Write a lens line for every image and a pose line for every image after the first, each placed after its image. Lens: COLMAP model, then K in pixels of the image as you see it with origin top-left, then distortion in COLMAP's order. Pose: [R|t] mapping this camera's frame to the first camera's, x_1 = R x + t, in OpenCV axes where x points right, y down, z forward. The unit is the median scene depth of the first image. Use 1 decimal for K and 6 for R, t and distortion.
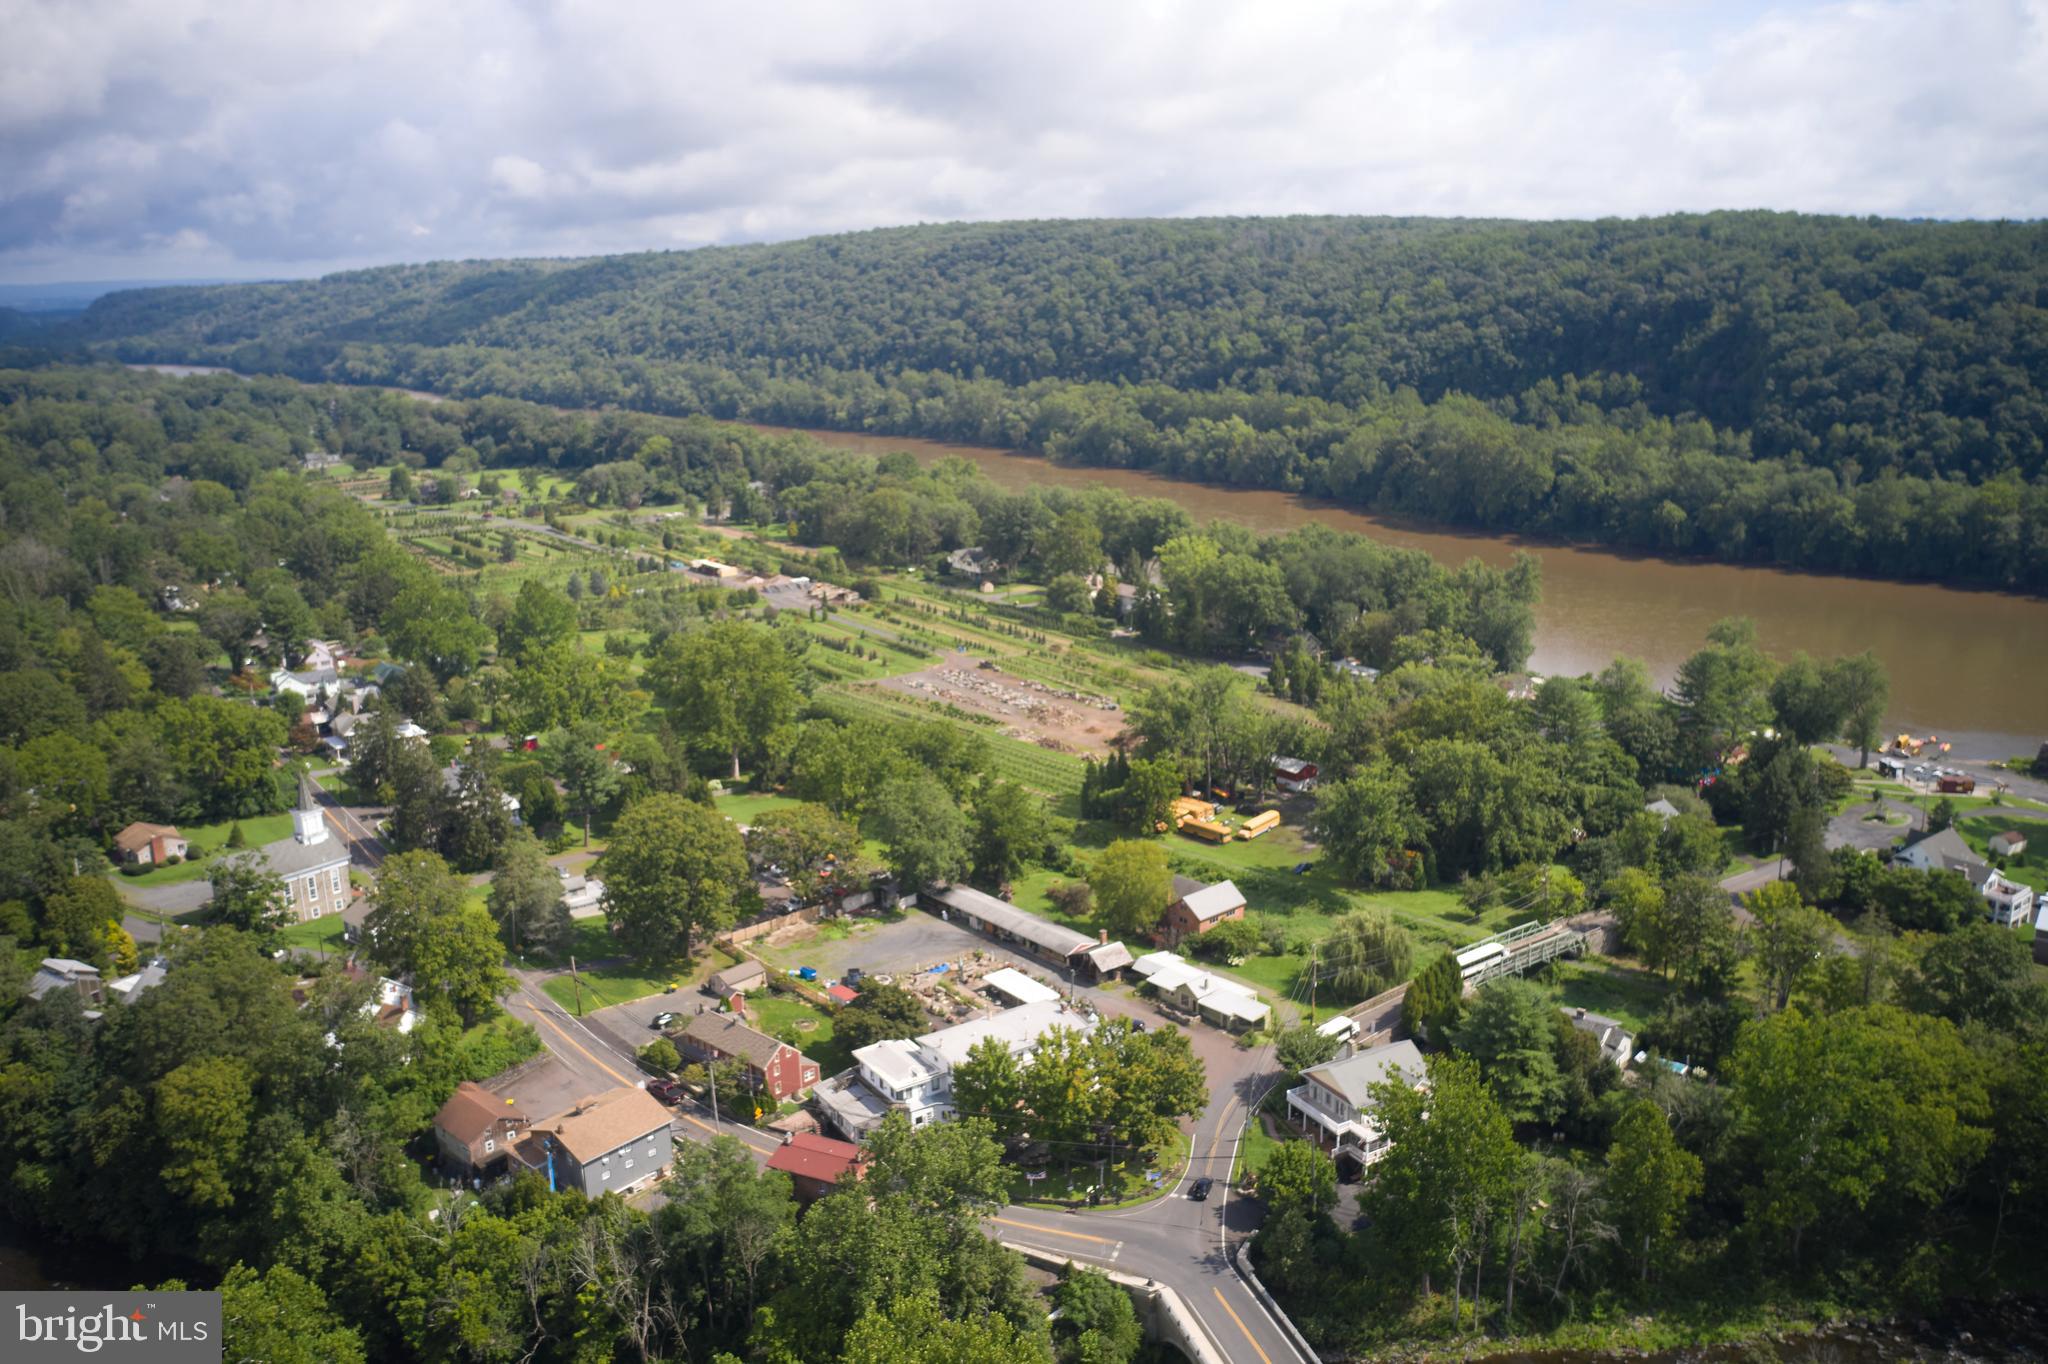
lens RADIAL K [[1617.2, 0, 1024.0], [0, 1617.2, 682.0], [0, 0, 1]] dist [-0.027380, 0.001525]
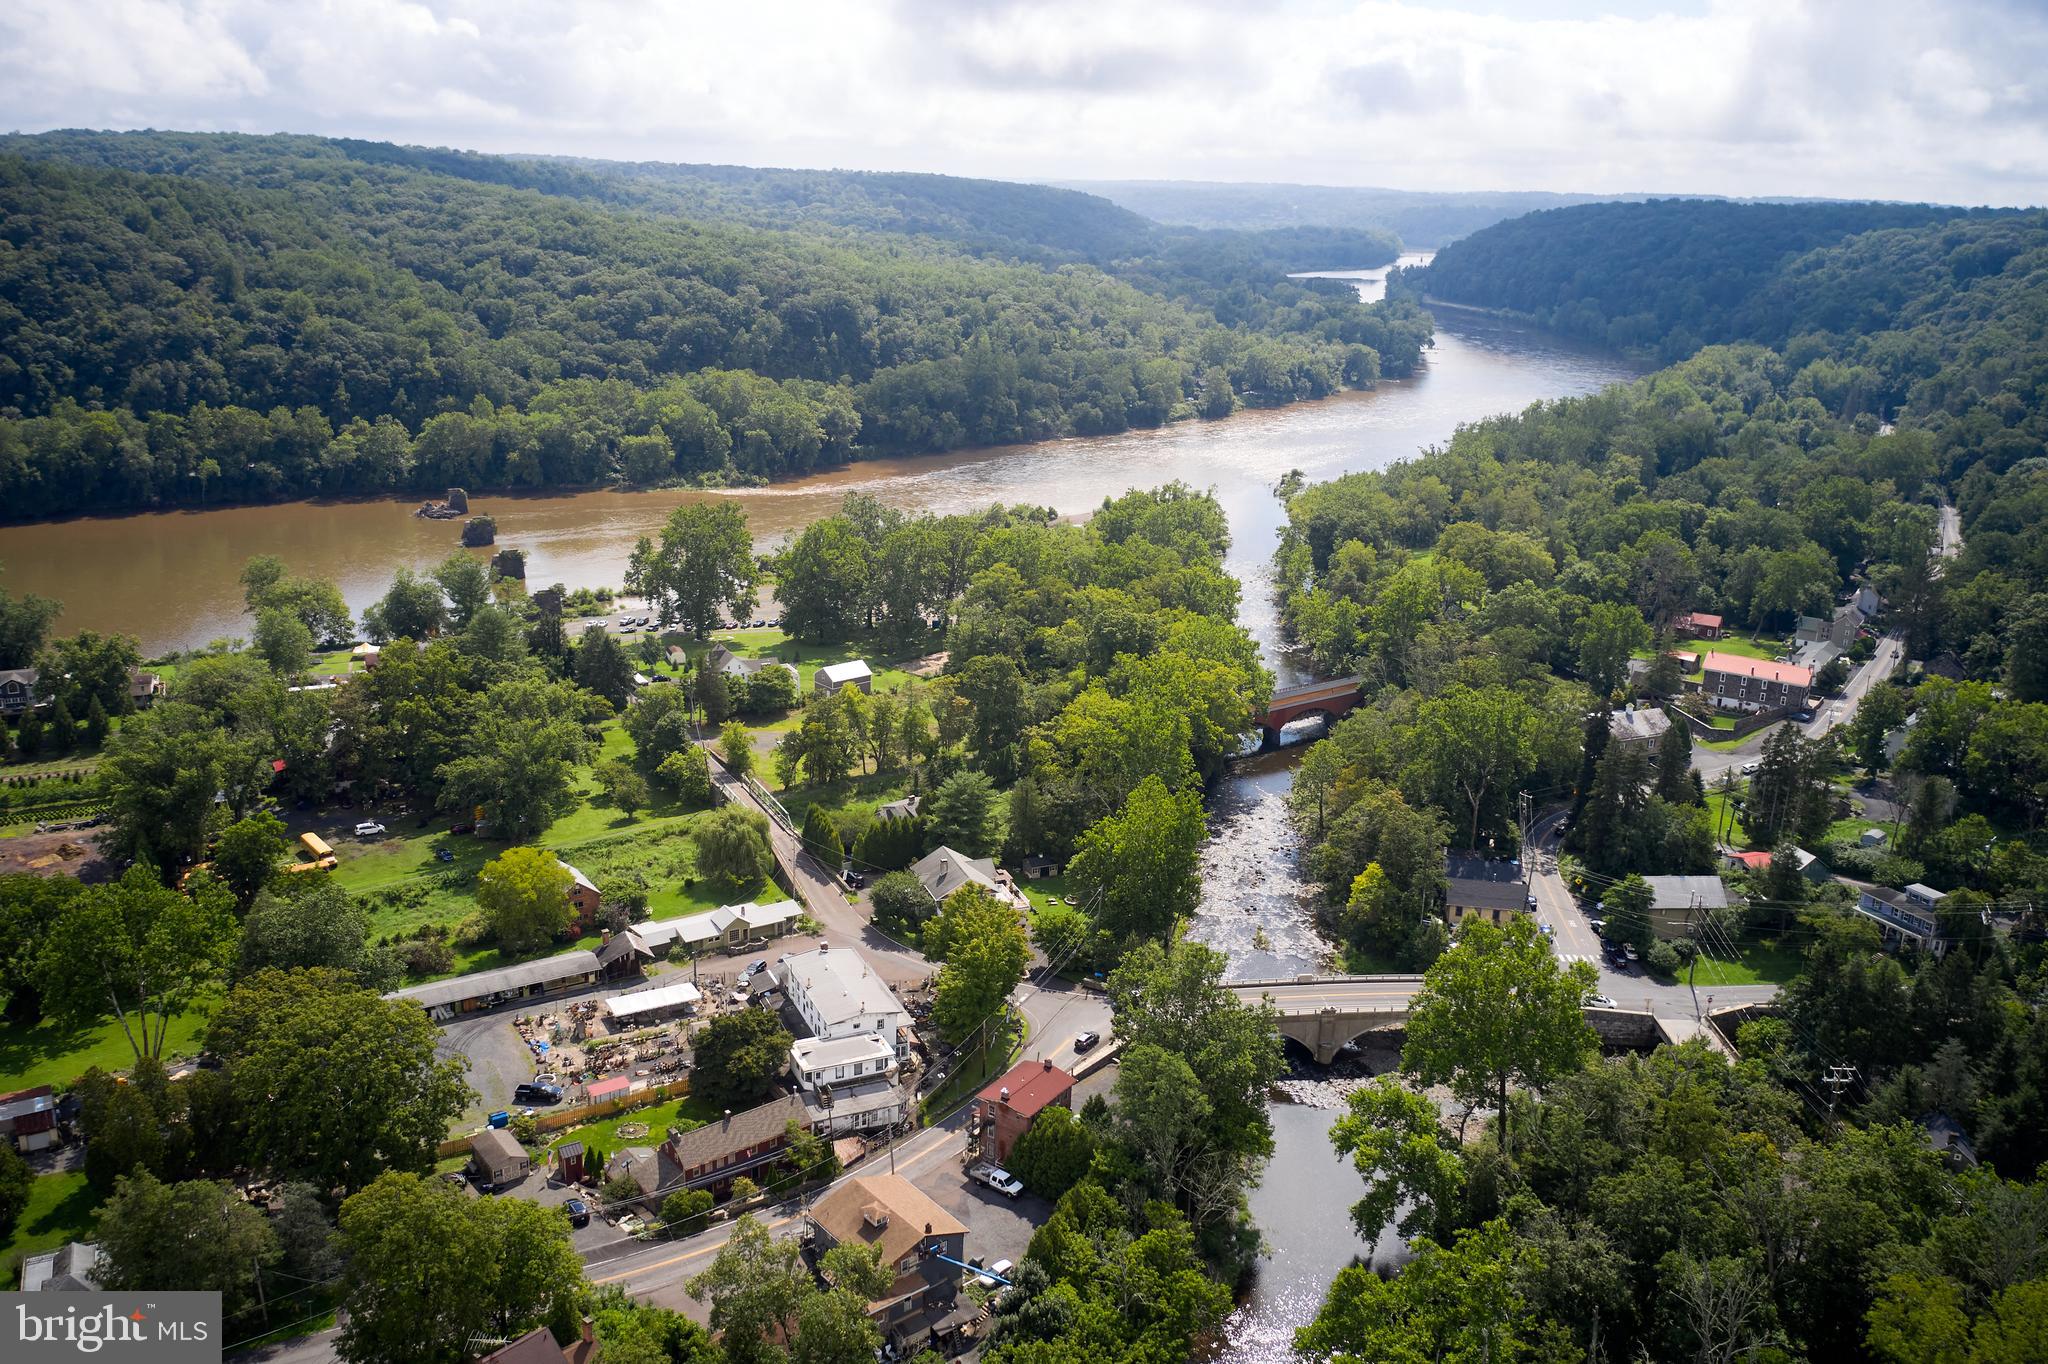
lens RADIAL K [[1662.8, 0, 1024.0], [0, 1662.8, 682.0], [0, 0, 1]] dist [-0.032749, 0.010282]
pose [[0.153049, -0.256289, 0.954407, -0.330326], [0.214927, 0.951299, 0.220988, -0.059821], [-0.964563, 0.171306, 0.200679, 0.222919]]
